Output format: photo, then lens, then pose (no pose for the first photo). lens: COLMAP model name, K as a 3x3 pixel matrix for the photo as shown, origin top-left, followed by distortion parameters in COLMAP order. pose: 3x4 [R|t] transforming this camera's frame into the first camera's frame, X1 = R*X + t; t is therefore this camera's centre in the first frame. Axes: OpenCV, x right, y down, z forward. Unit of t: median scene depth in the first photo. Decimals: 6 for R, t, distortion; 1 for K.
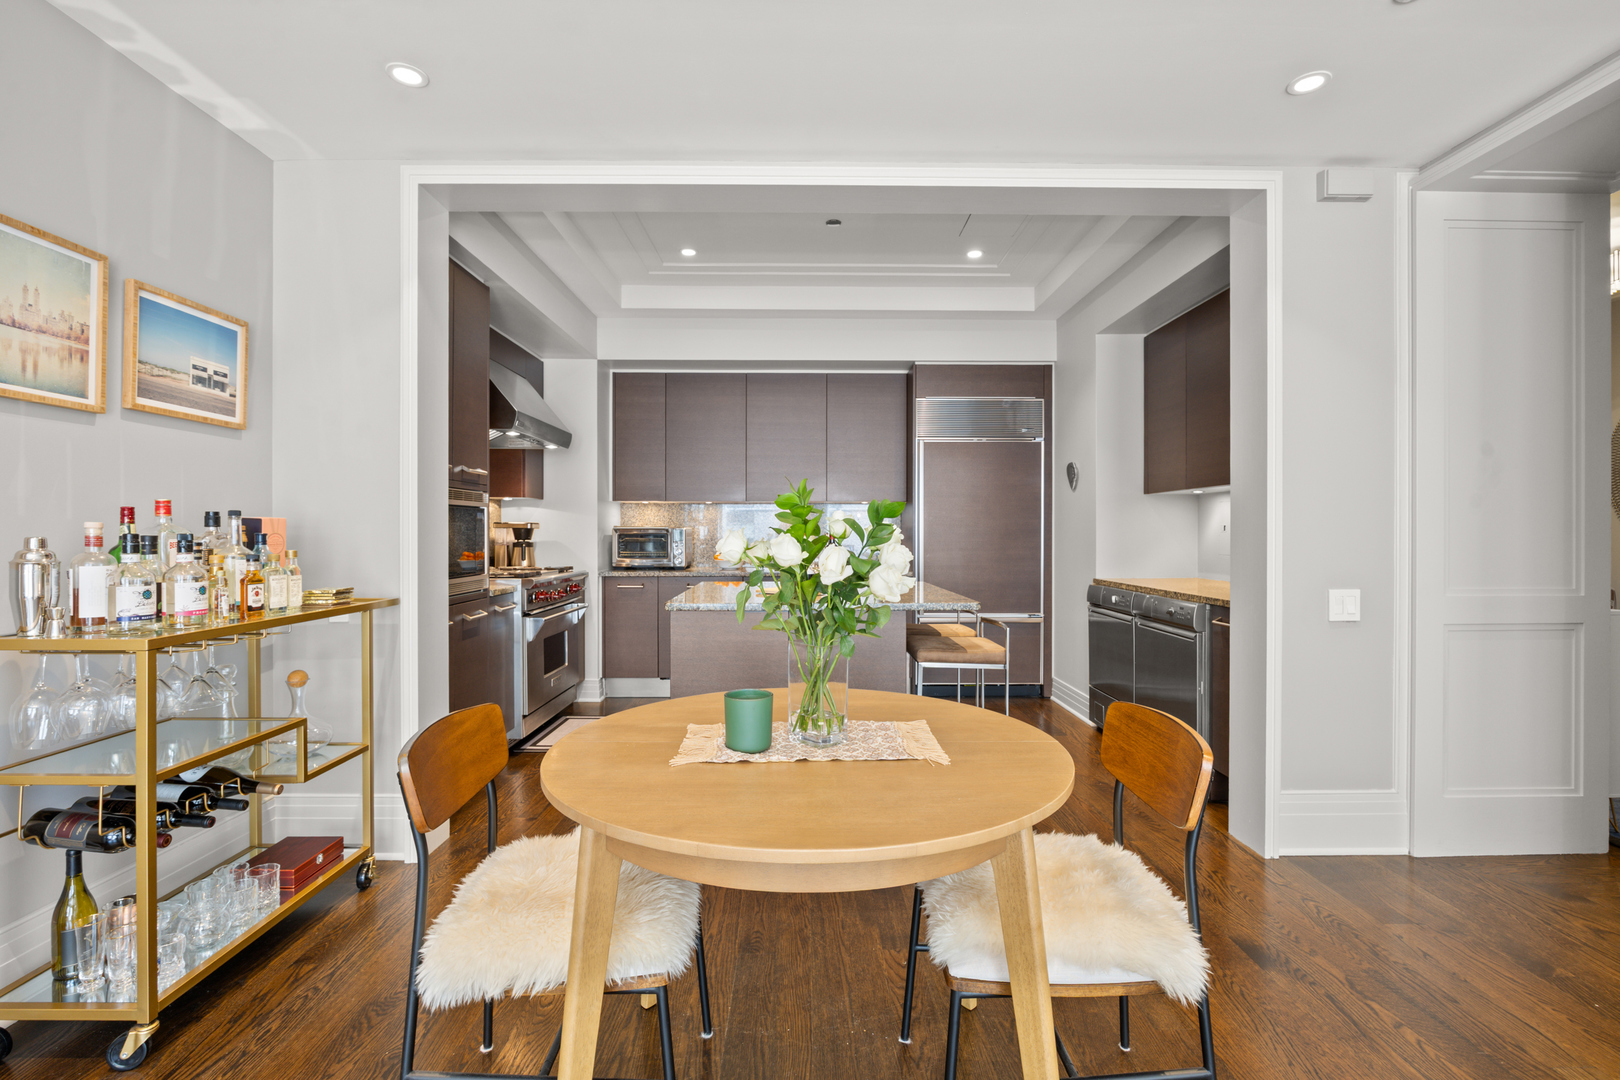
lens RADIAL K [[718.8, 0, 818.3], [0, 718.8, 534.9], [0, 0, 1]] dist [-0.014131, 0.001929]
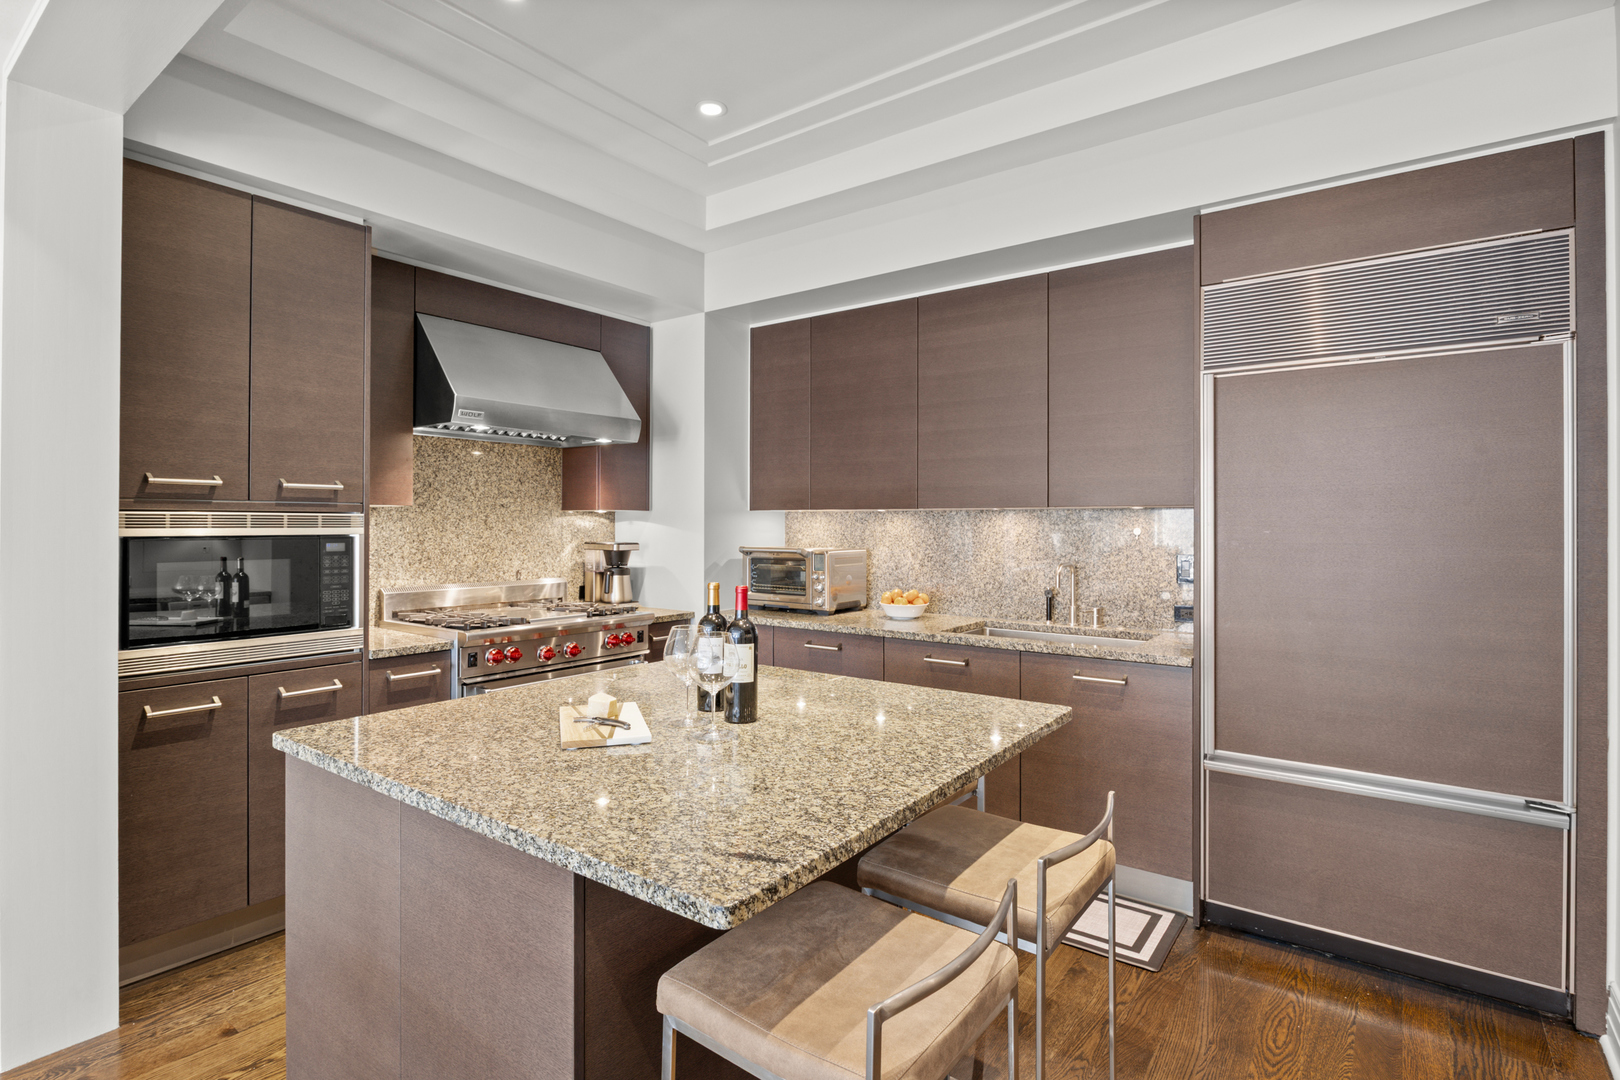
lens RADIAL K [[795.8, 0, 822.4], [0, 795.8, 519.0], [0, 0, 1]] dist [-0.005714, -0.000783]
pose [[0.794240, -0.001895, -0.607601, 0.269982], [-0.006562, 0.999910, -0.011696, -0.033066], [0.607569, 0.013277, 0.794156, 0.464939]]
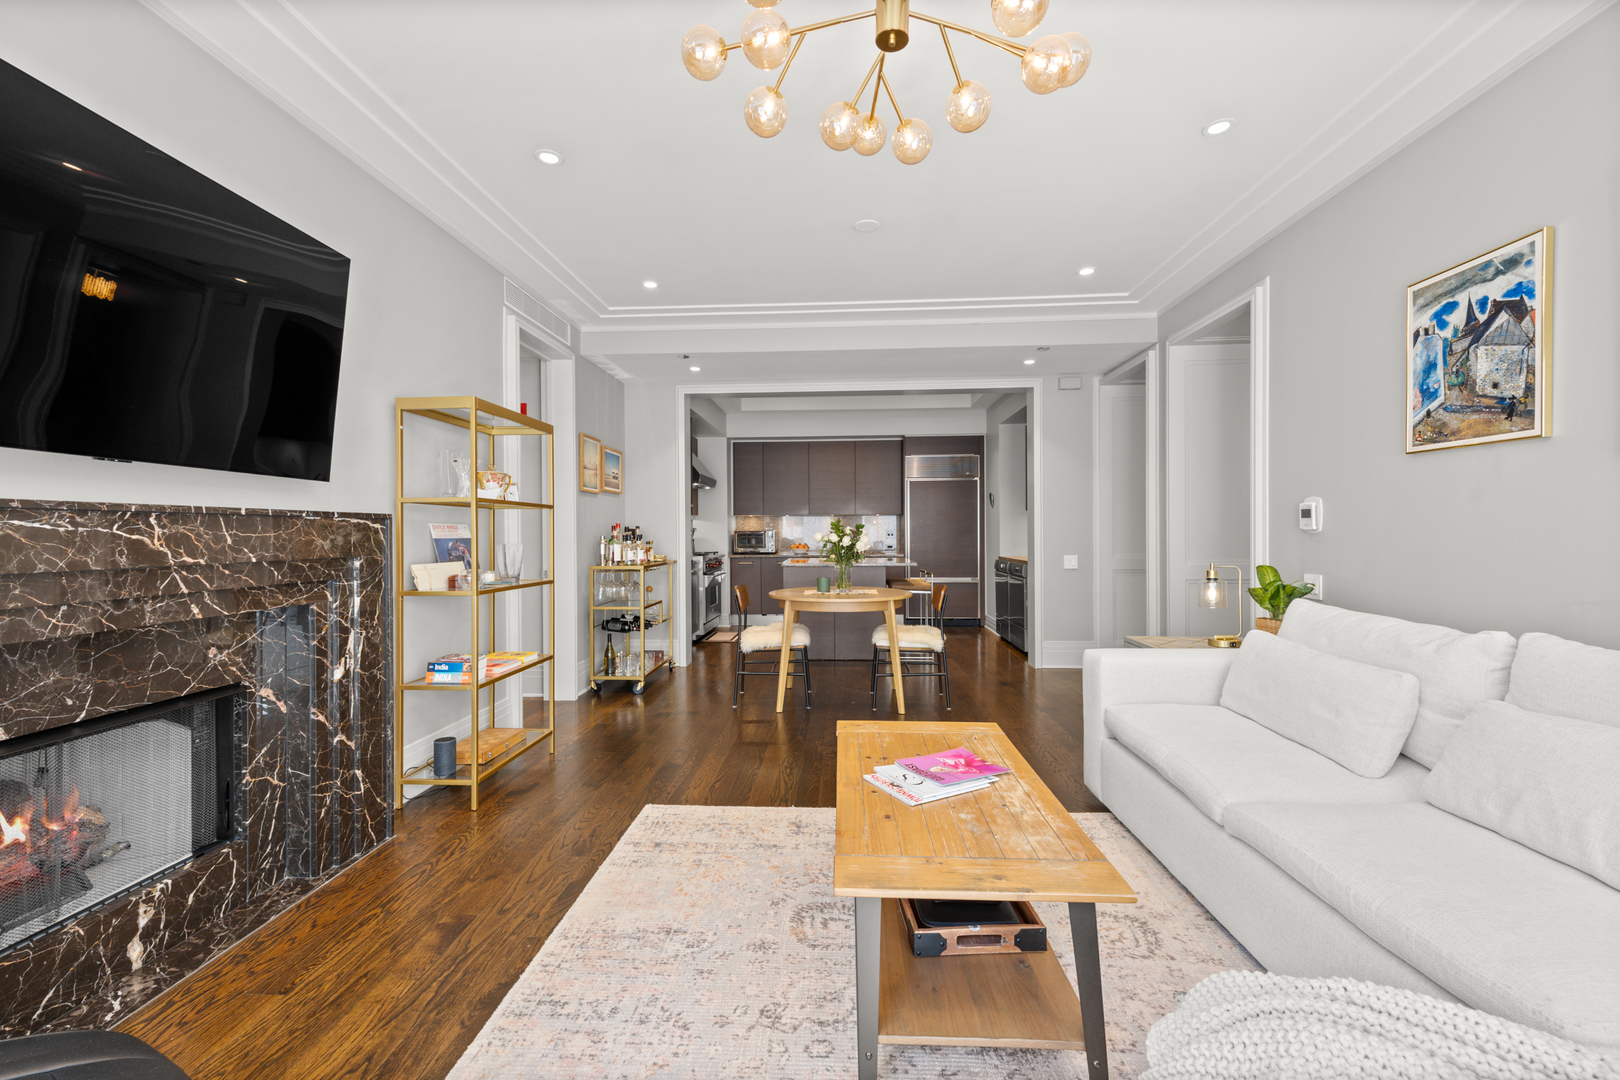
lens RADIAL K [[653.9, 0, 810.2], [0, 653.9, 542.5], [0, 0, 1]] dist [0.007198, -0.000943]
pose [[0.997212, -0.005242, -0.074437, 0.023374], [0.006199, 0.999901, 0.012637, 0.000676], [0.074363, -0.013063, 0.997146, -0.651467]]
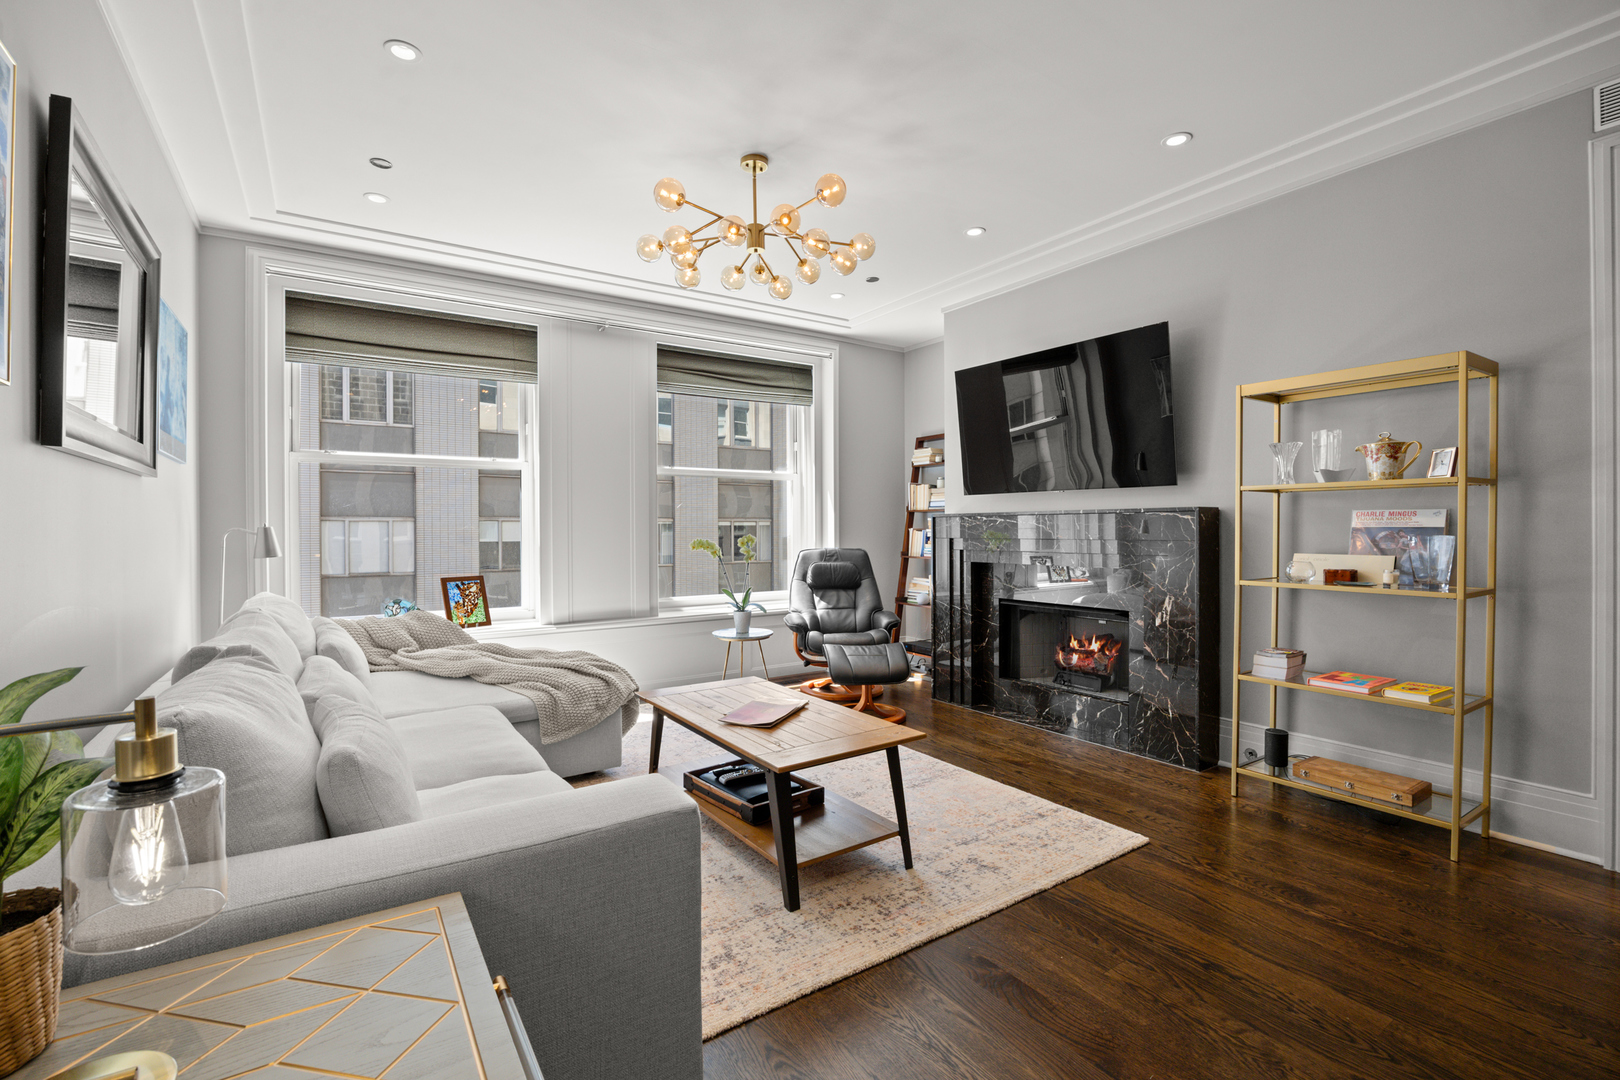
lens RADIAL K [[718.8, 0, 801.1], [0, 718.8, 527.6], [0, 0, 1]] dist [-0.014131, 0.001929]
pose [[-0.846366, 0.005213, -0.532577, 0.345853], [0.005225, 0.999985, 0.001484, 0.000189], [0.532577, -0.001527, -0.846380, 0.229315]]
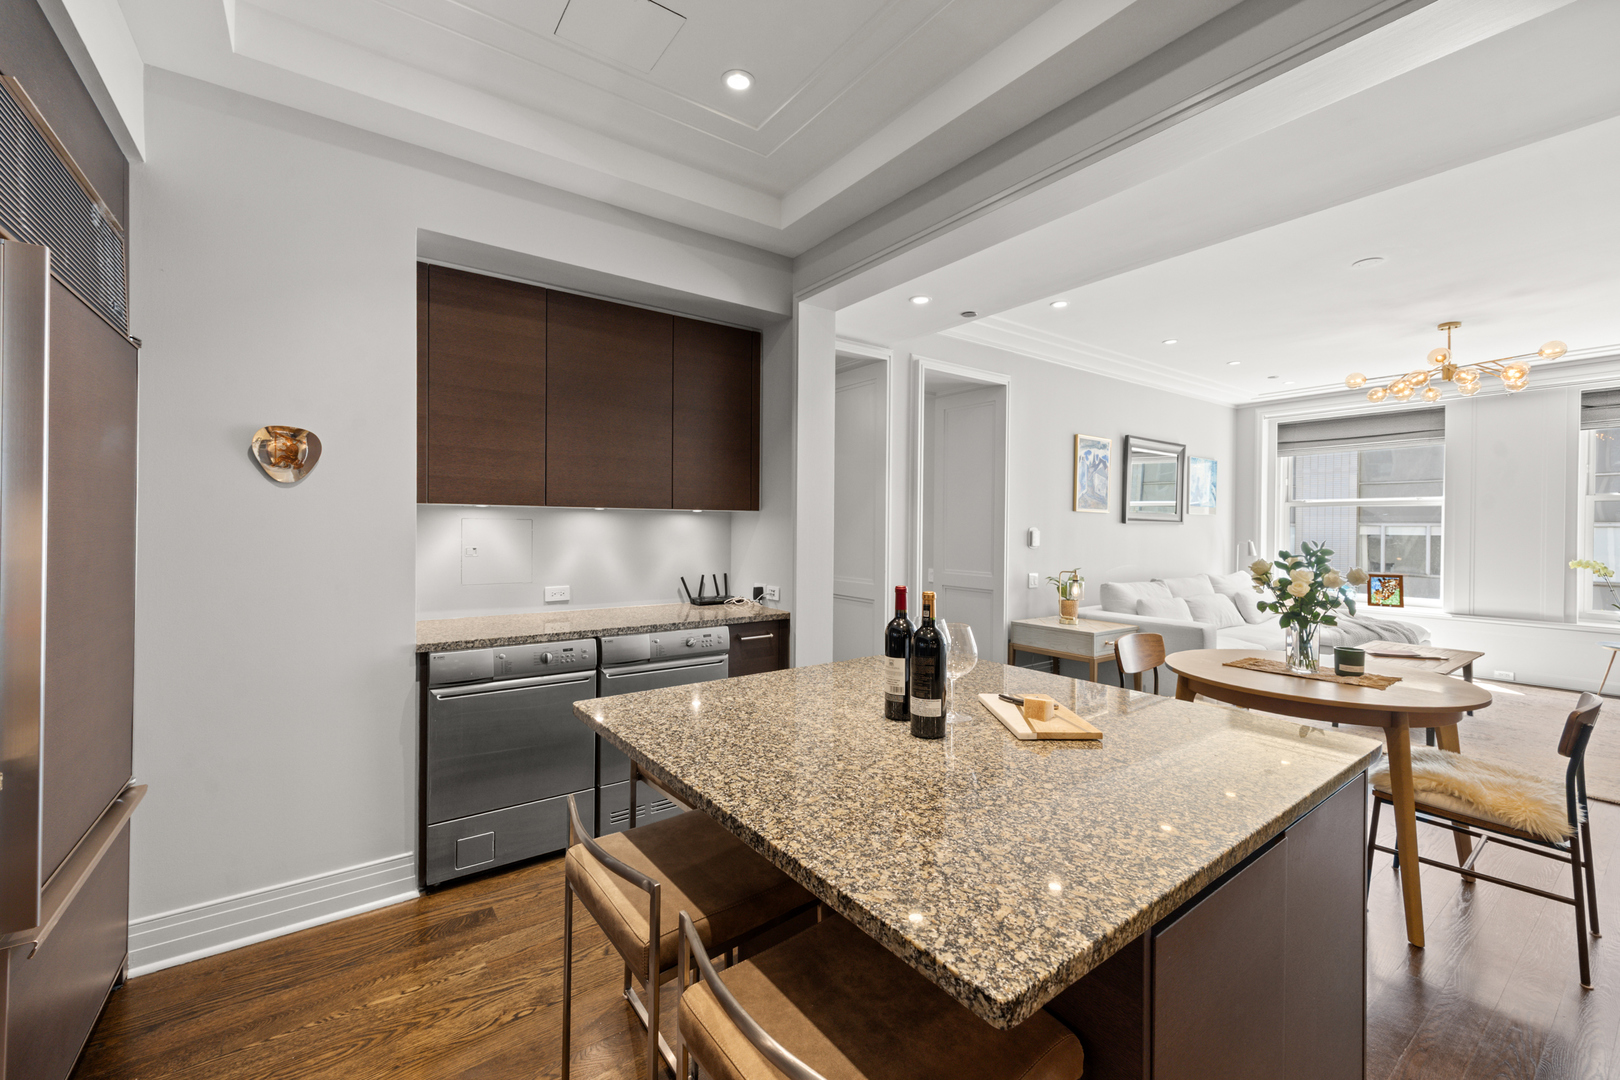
lens RADIAL K [[653.9, 0, 808.1], [0, 653.9, 533.0], [0, 0, 1]] dist [0.007198, -0.000943]
pose [[-0.564808, -0.010596, 0.825155, -0.217099], [-0.003089, 0.999938, 0.010726, -0.033516], [-0.825217, 0.003510, -0.564805, 0.950904]]
